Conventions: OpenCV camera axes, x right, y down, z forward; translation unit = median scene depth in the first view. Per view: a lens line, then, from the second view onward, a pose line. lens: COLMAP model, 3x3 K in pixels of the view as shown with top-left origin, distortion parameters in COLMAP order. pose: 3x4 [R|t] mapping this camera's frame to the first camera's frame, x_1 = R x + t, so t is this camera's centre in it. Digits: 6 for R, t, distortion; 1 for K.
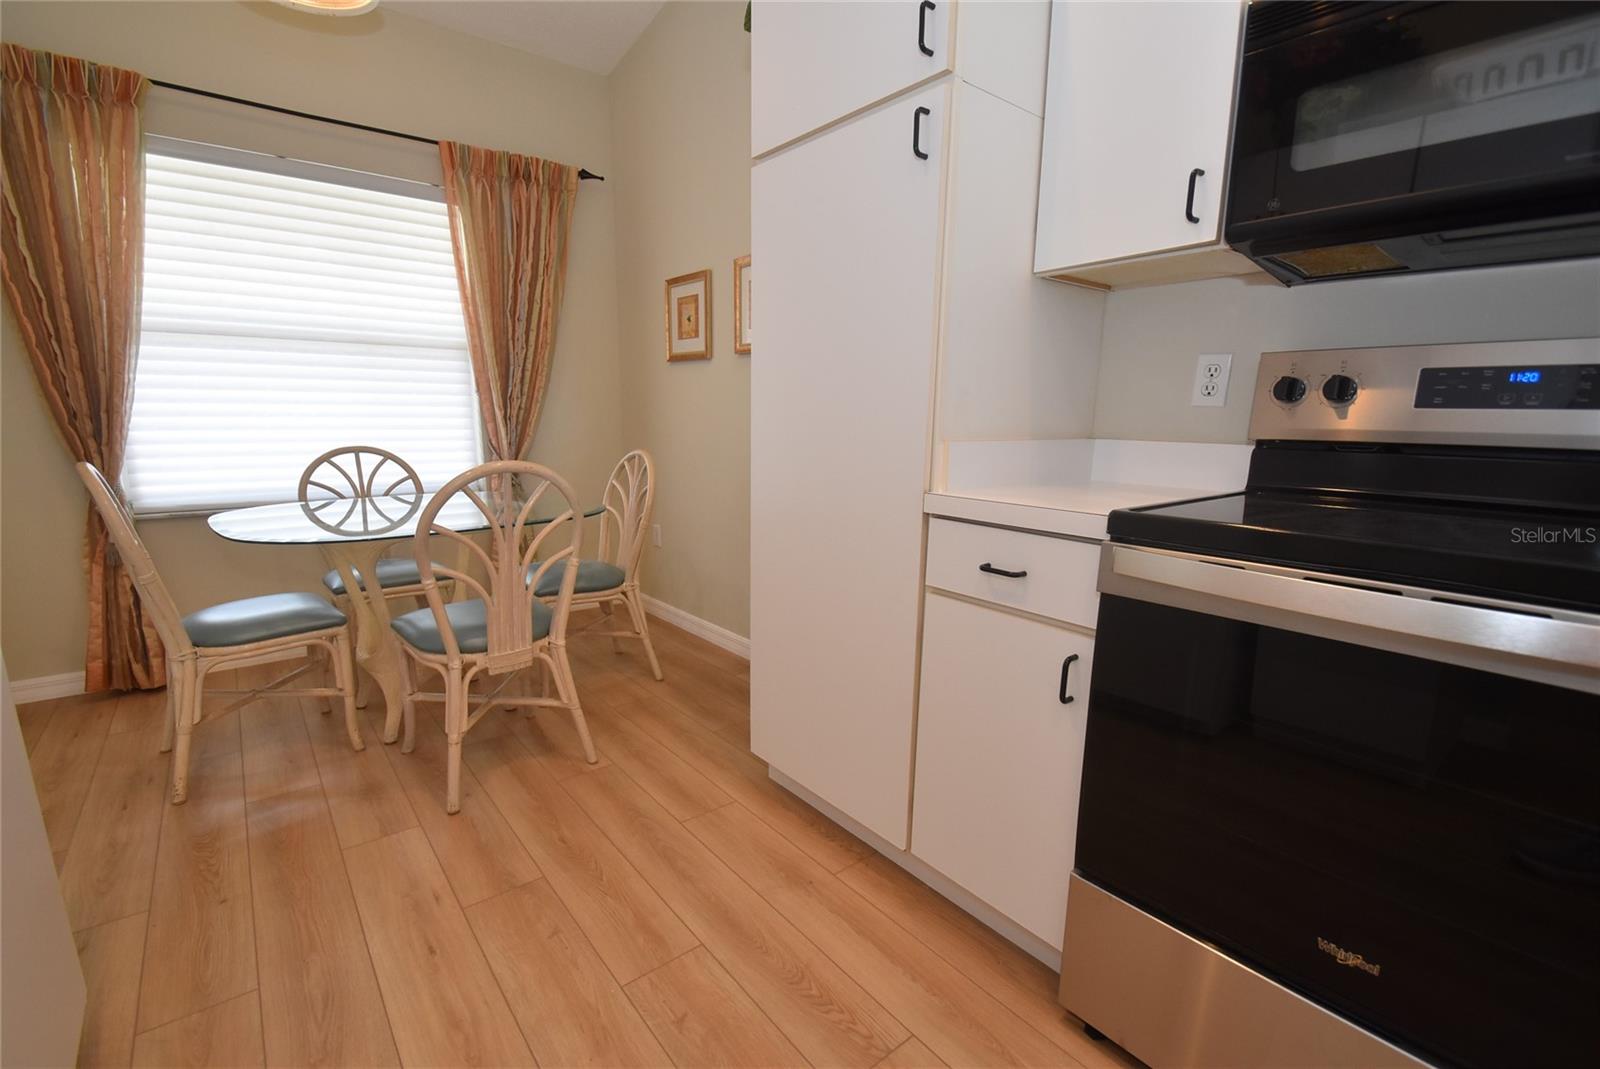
lens RADIAL K [[706.0, 0, 790.8], [0, 706.0, 551.6], [0, 0, 1]] dist [0.019235, -0.019737]
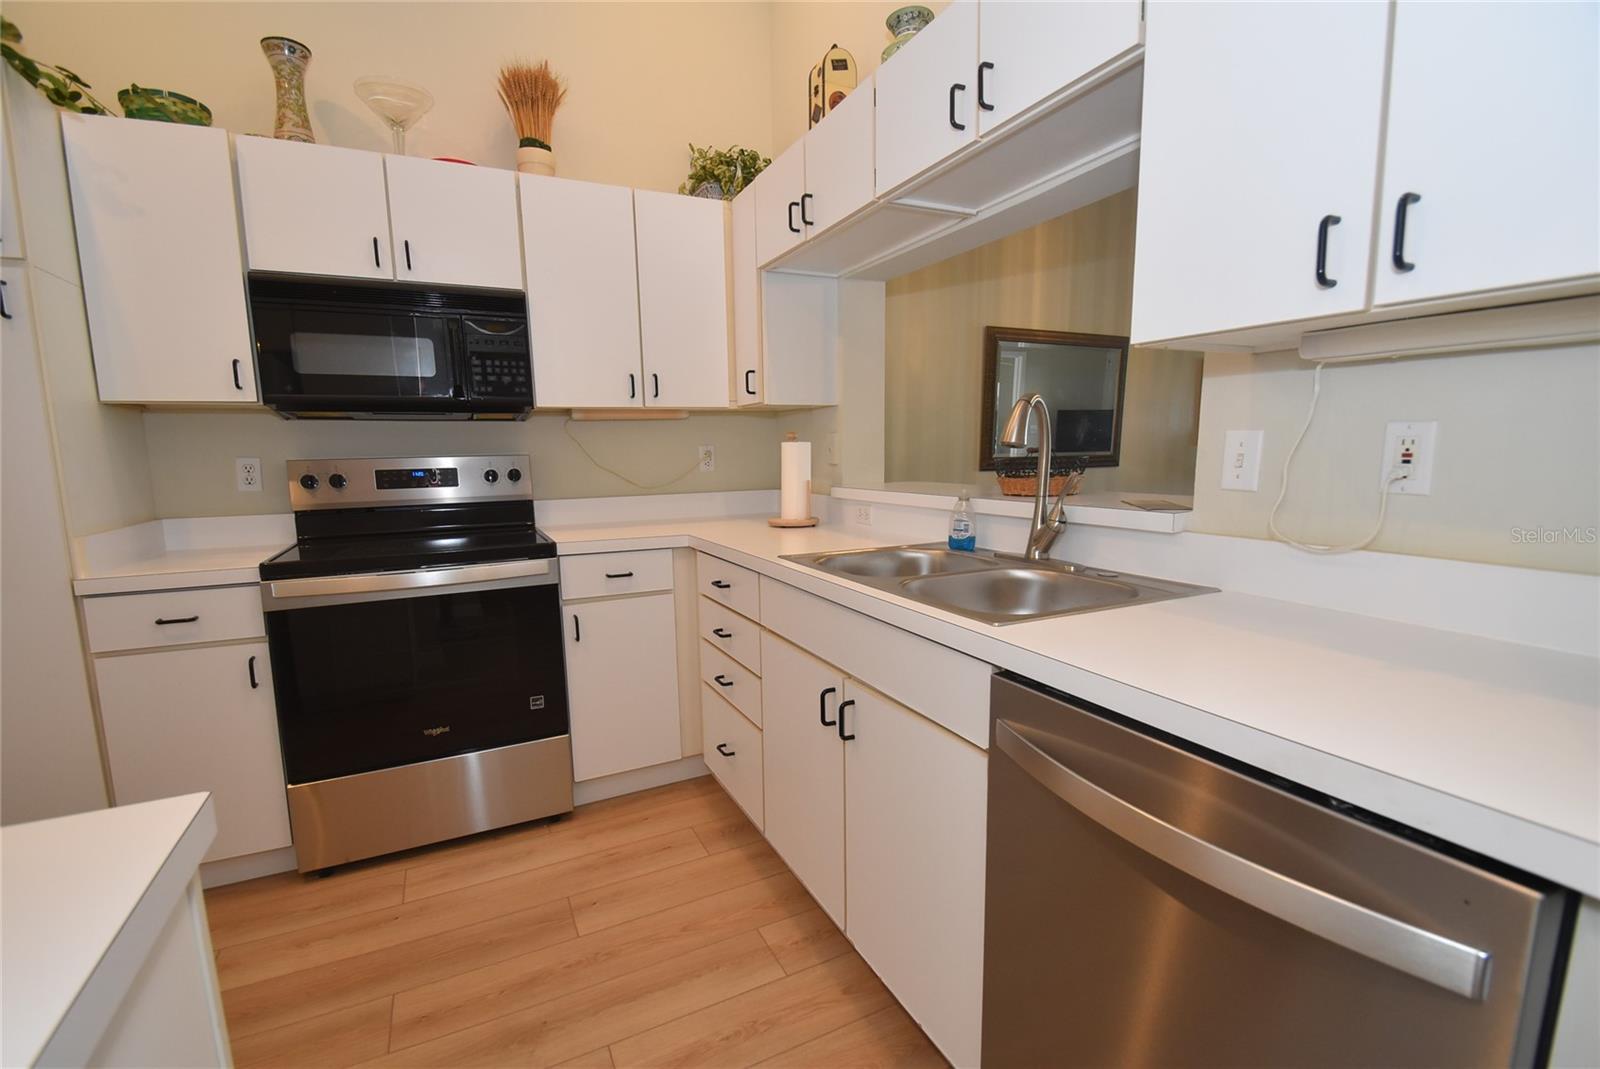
lens RADIAL K [[706.0, 0, 790.8], [0, 706.0, 551.6], [0, 0, 1]] dist [0.019235, -0.019737]
pose [[0.219084, -0.154583, 0.963383, -0.774673], [0.207419, 0.972180, 0.108825, -0.005927], [-0.953404, 0.175982, 0.245052, -0.545777]]
